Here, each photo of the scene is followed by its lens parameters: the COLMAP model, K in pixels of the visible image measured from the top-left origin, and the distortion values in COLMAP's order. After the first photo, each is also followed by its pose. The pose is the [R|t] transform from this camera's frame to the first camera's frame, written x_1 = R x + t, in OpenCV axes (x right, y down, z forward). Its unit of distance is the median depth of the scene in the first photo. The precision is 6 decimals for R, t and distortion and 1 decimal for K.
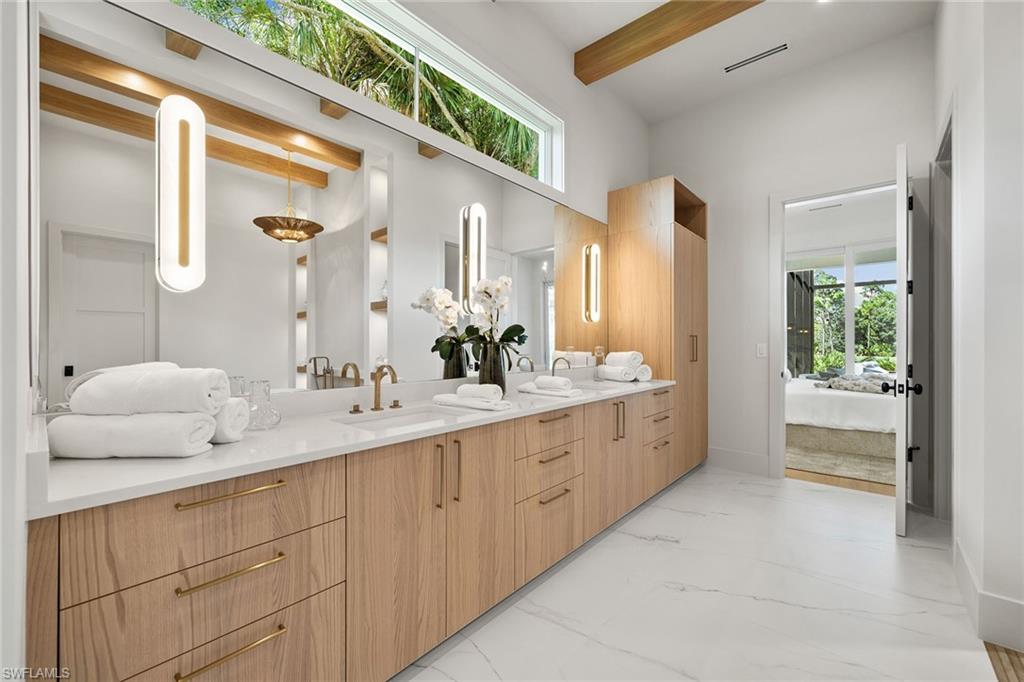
lens RADIAL K [[413.6, 0, 512.0], [0, 413.6, 341.0], [0, 0, 1]] dist [0.000994, 0.000166]
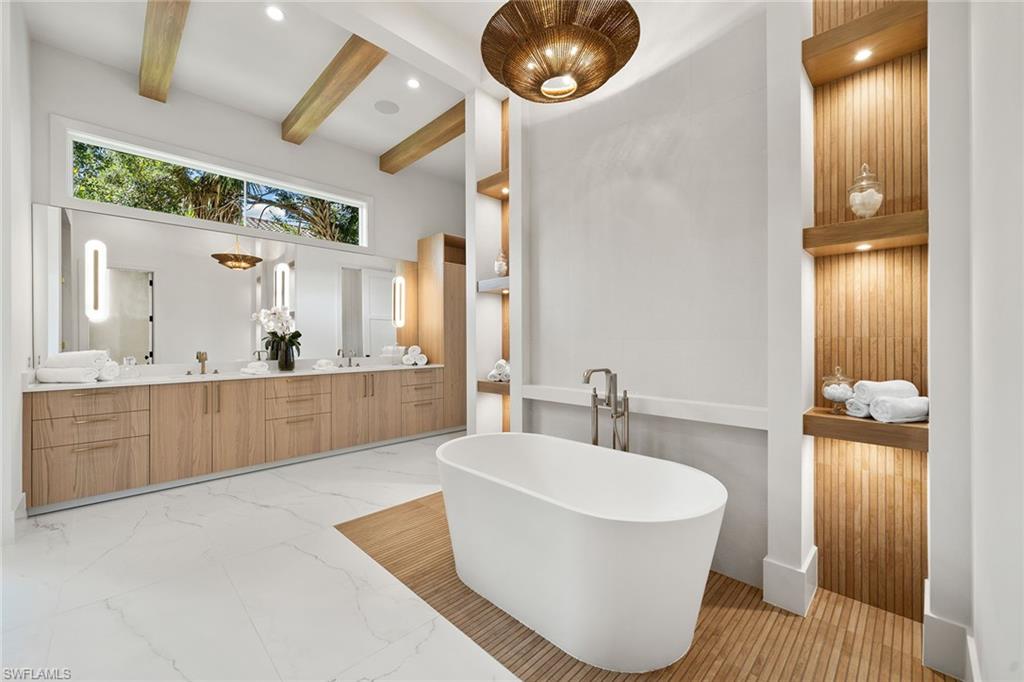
lens RADIAL K [[405.0, 0, 510.6], [0, 405.0, 336.3], [0, 0, 1]] dist [-0.000799, -0.000330]
pose [[0.997549, -0.001206, -0.069962, 0.801677], [0.001088, 0.999998, -0.001724, -0.007609], [0.069964, 0.001643, 0.997548, -0.533819]]
